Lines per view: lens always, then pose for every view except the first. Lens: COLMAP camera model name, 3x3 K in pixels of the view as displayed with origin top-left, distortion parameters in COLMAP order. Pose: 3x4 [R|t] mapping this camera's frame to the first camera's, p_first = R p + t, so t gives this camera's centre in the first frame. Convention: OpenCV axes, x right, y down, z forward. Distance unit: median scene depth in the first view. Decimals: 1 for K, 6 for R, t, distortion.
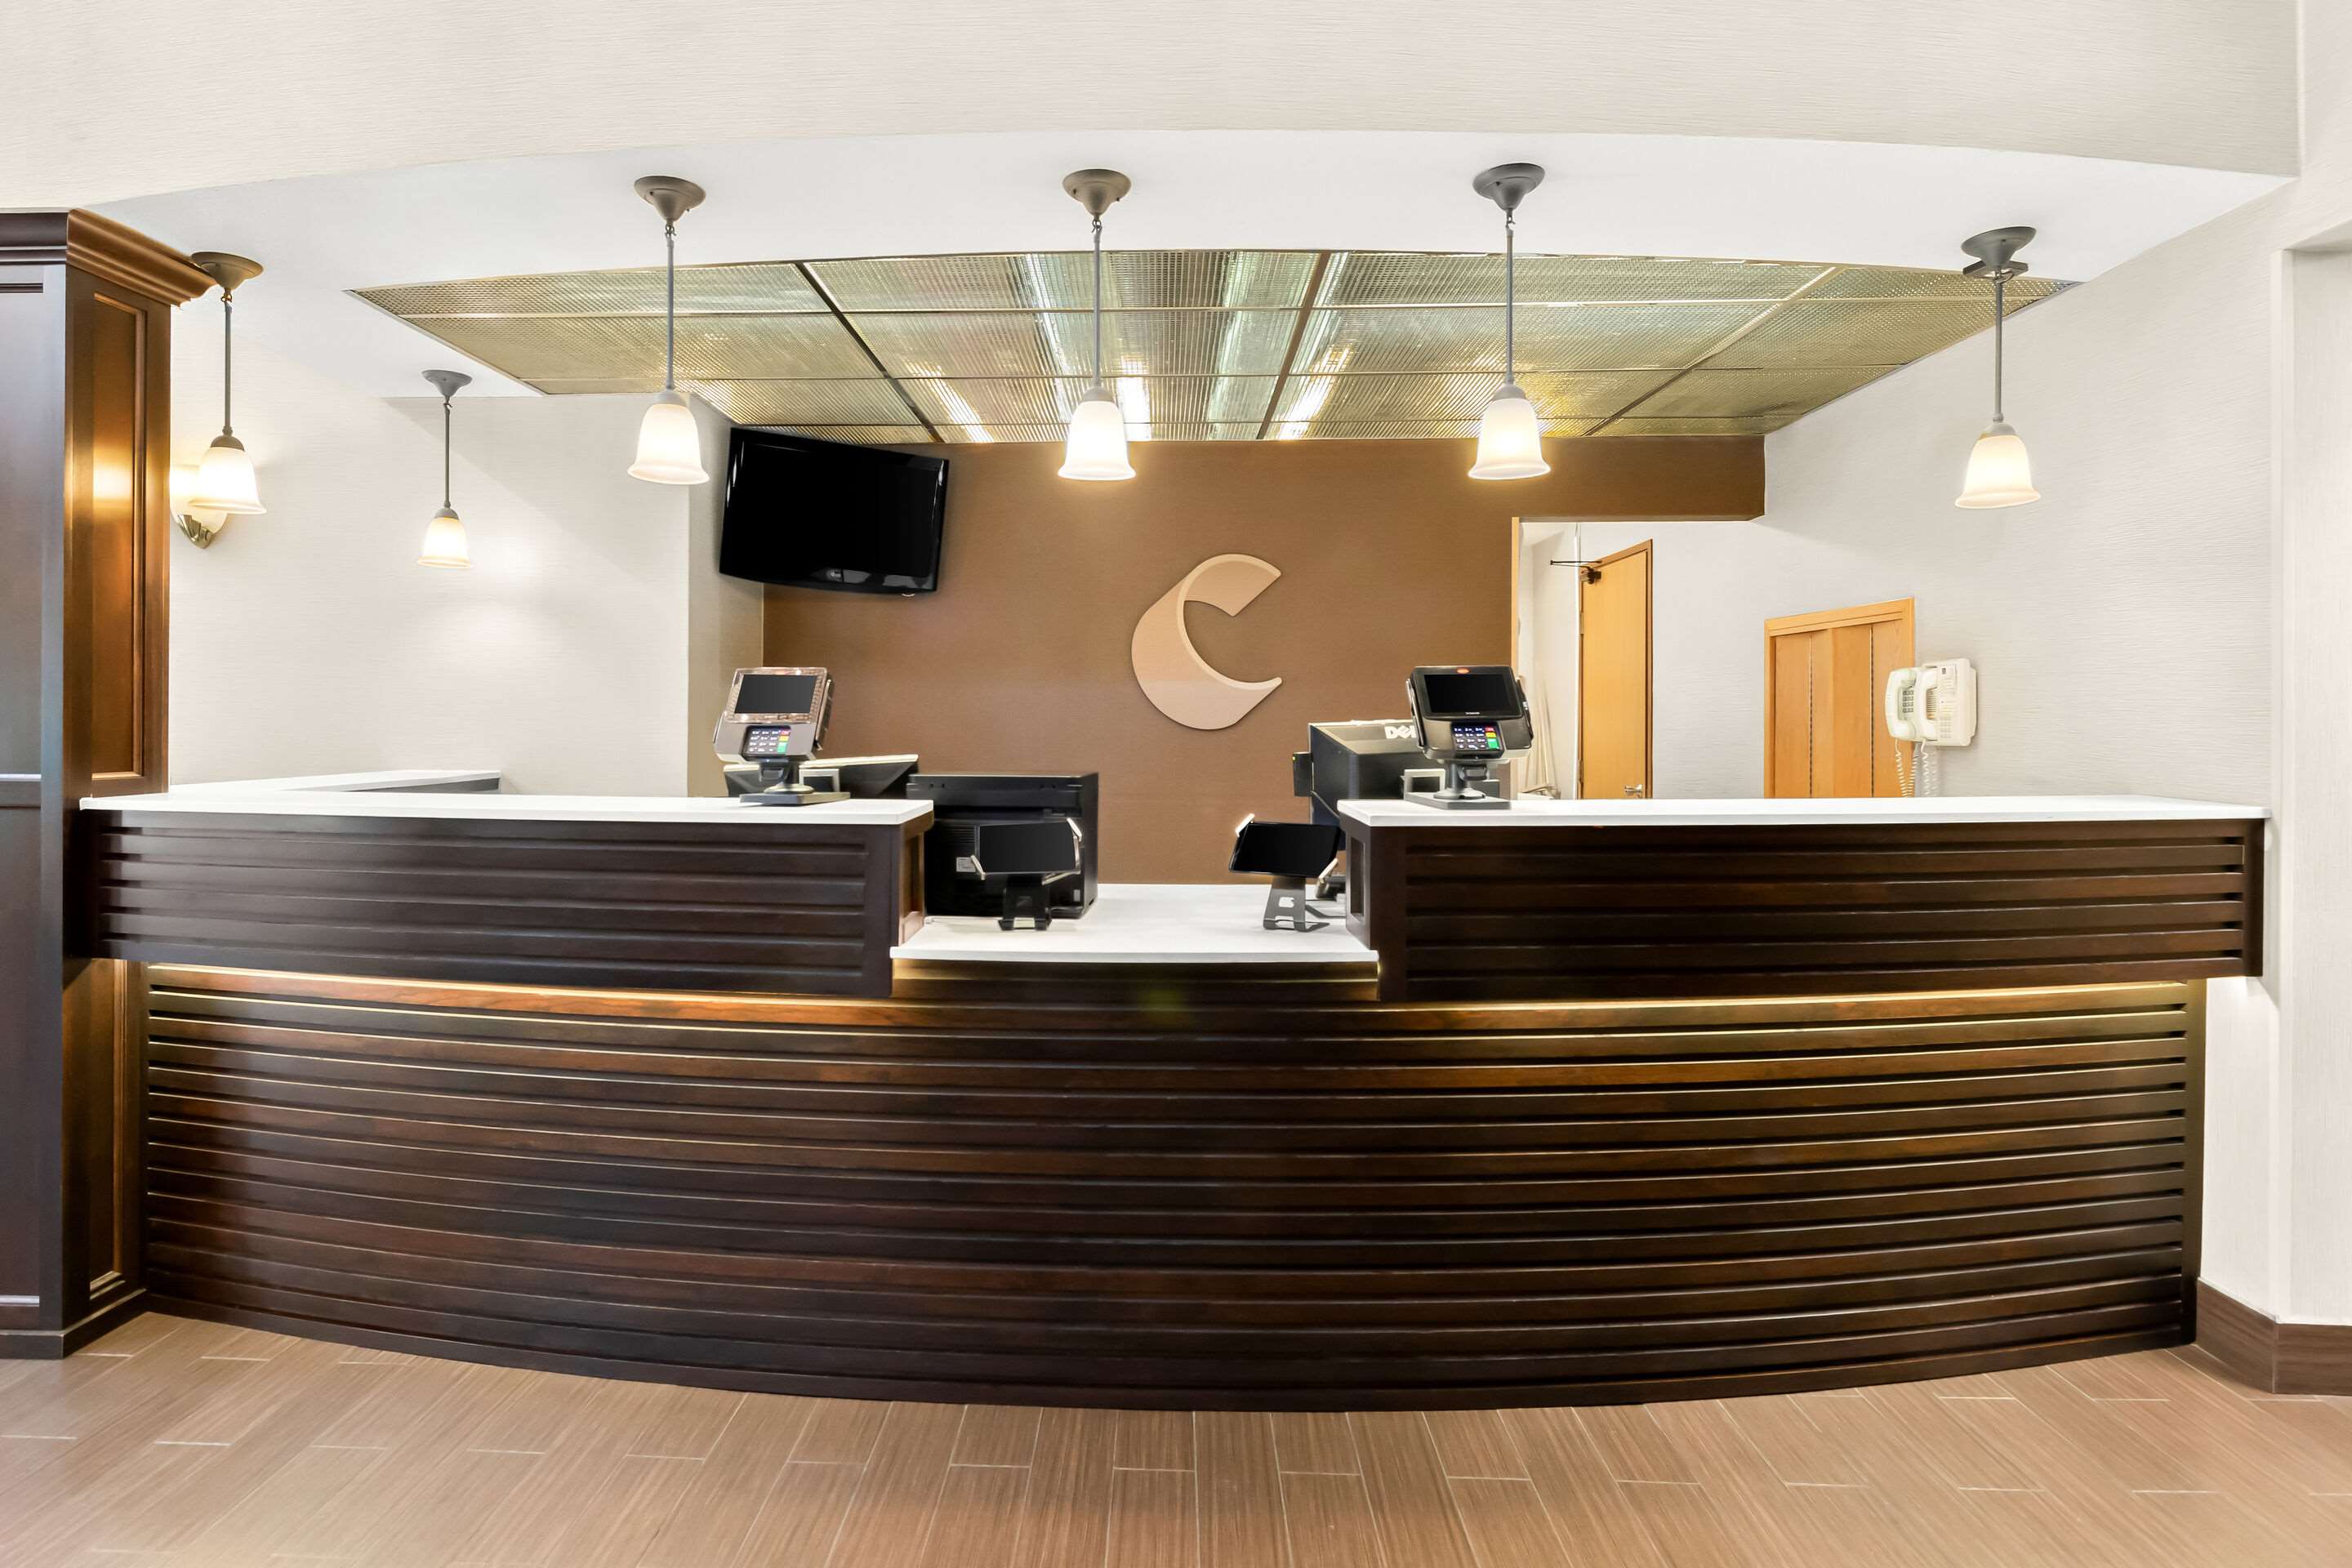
lens RADIAL K [[1229.0, 0, 1165.9], [0, 1229.0, 719.0], [0, 0, 1]] dist [-0.002086, 0.000087]
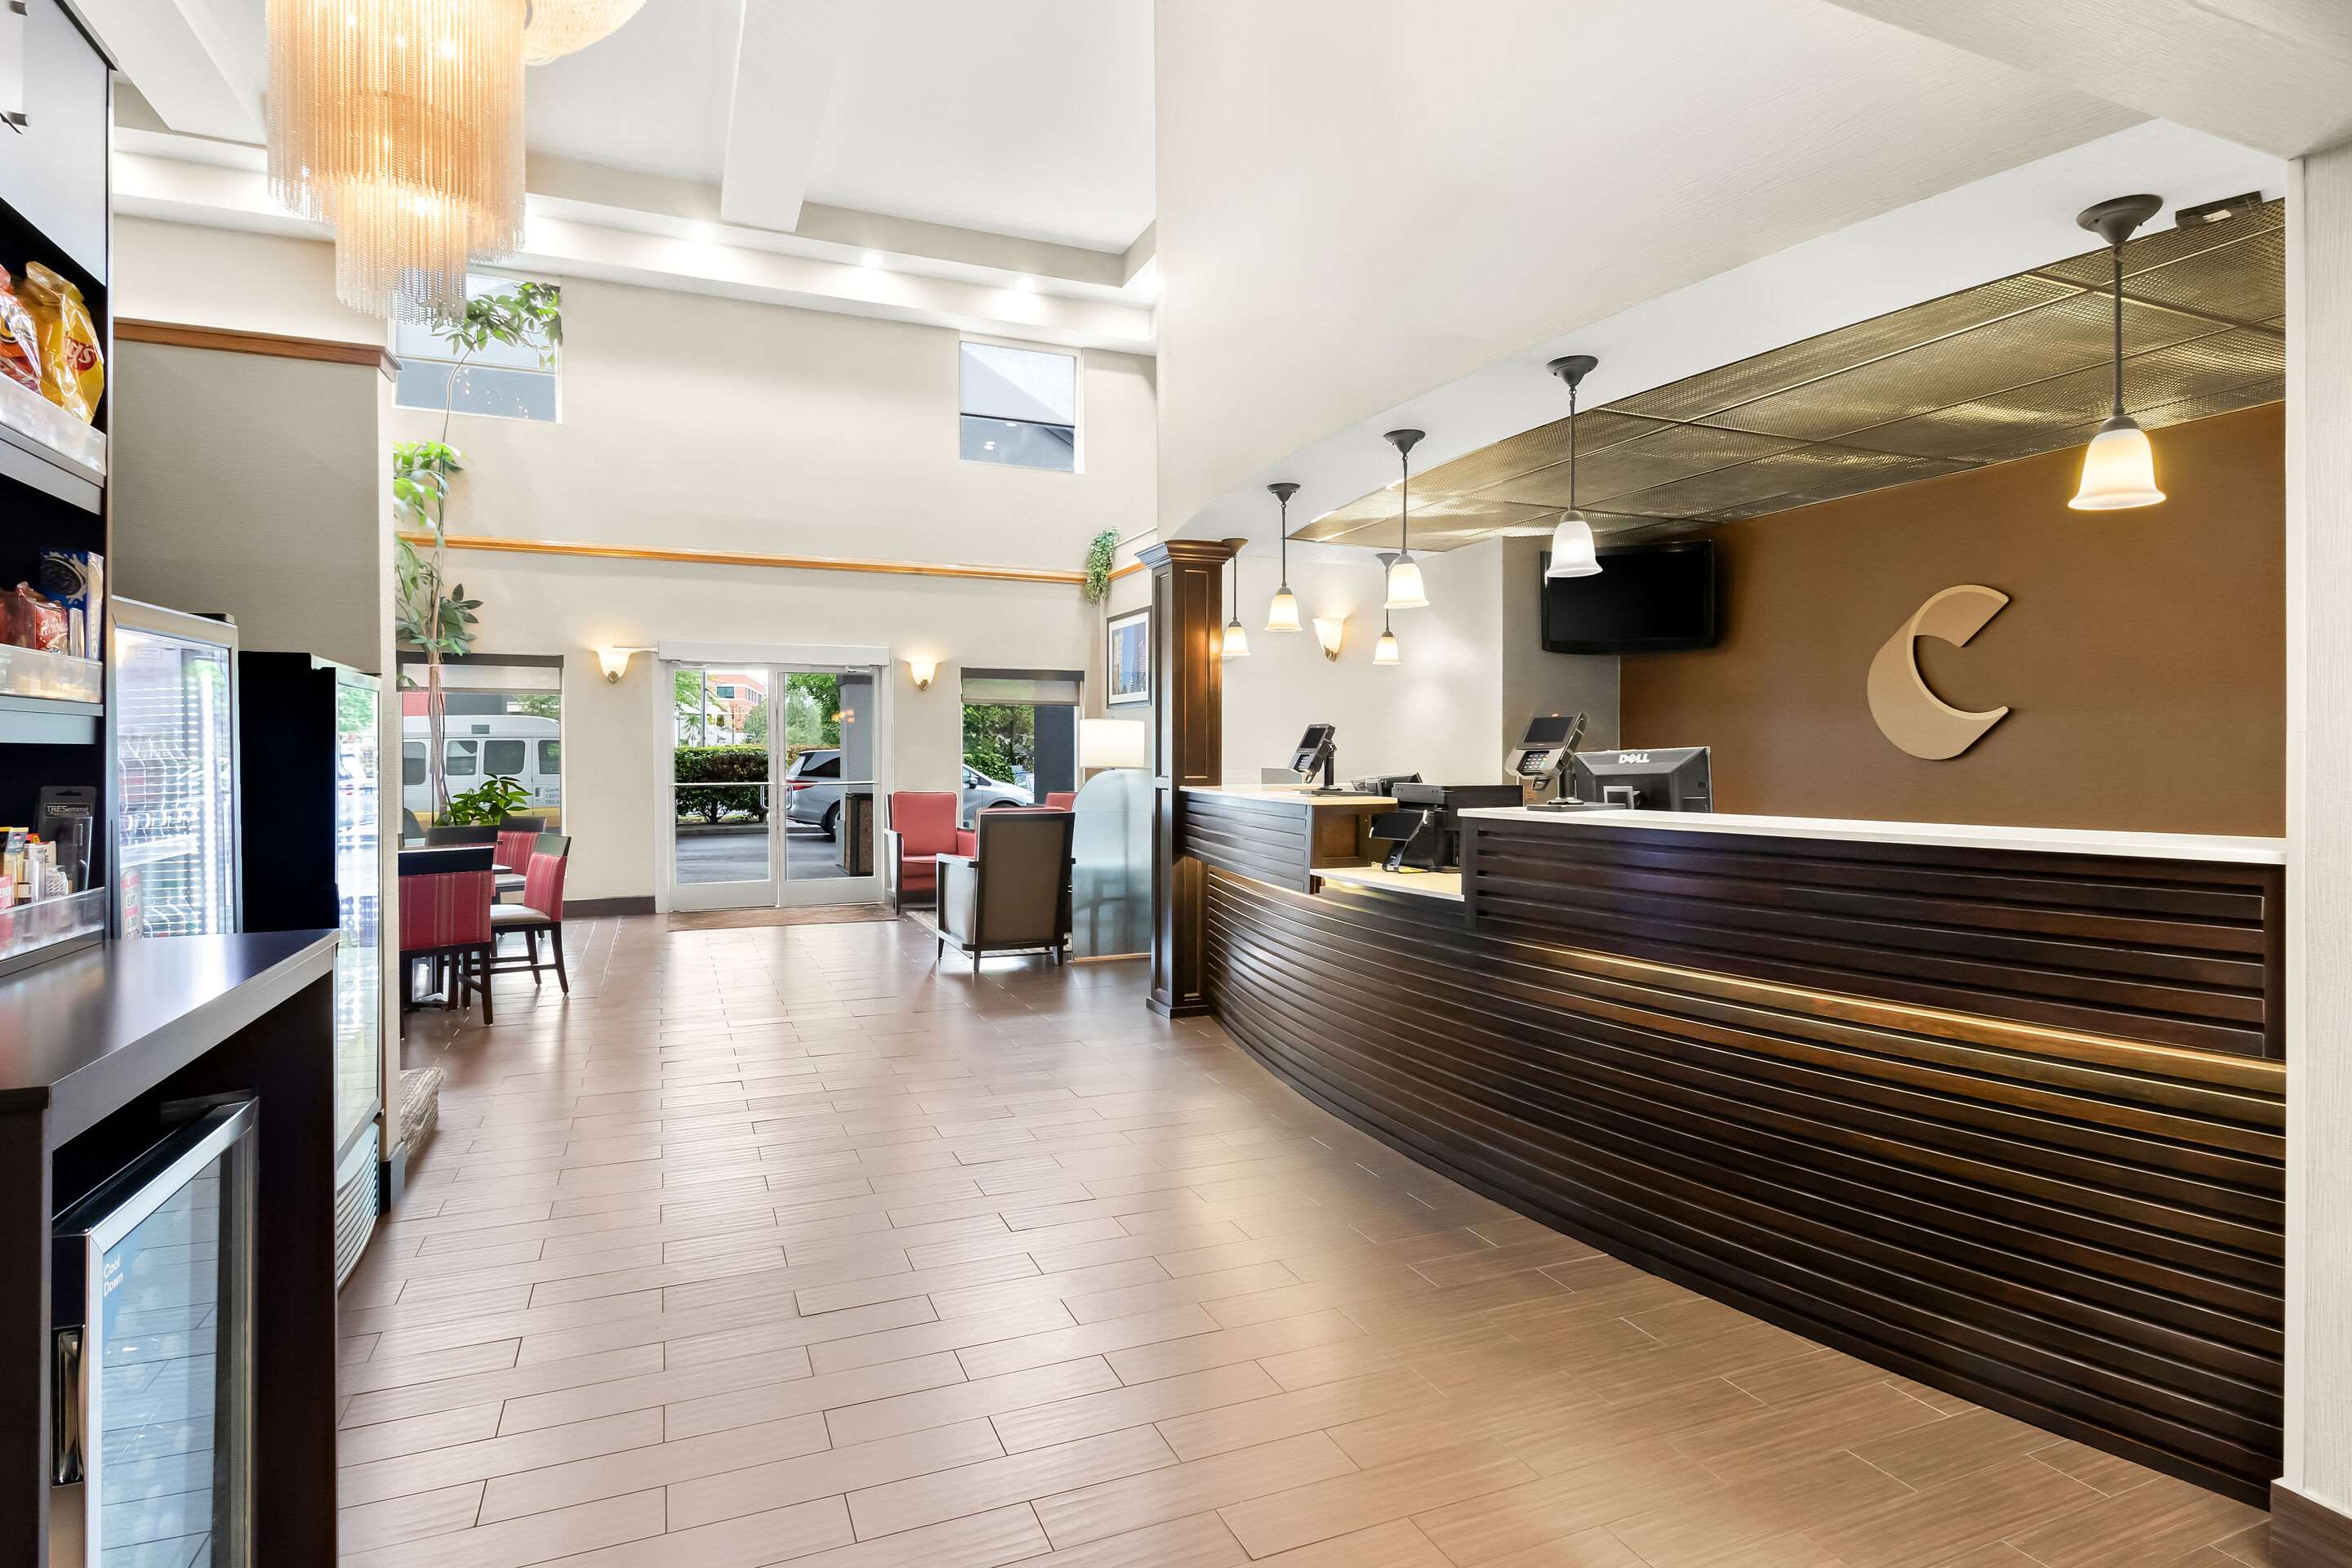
lens RADIAL K [[1229.0, 0, 1169.4], [0, 1229.0, 771.6], [0, 0, 1]] dist [-0.002086, 0.000087]
pose [[0.417961, 0.009412, -0.908416, 1.210295], [0.001600, 0.999937, 0.011097, 0.009303], [0.908464, -0.006092, 0.417919, -0.003803]]
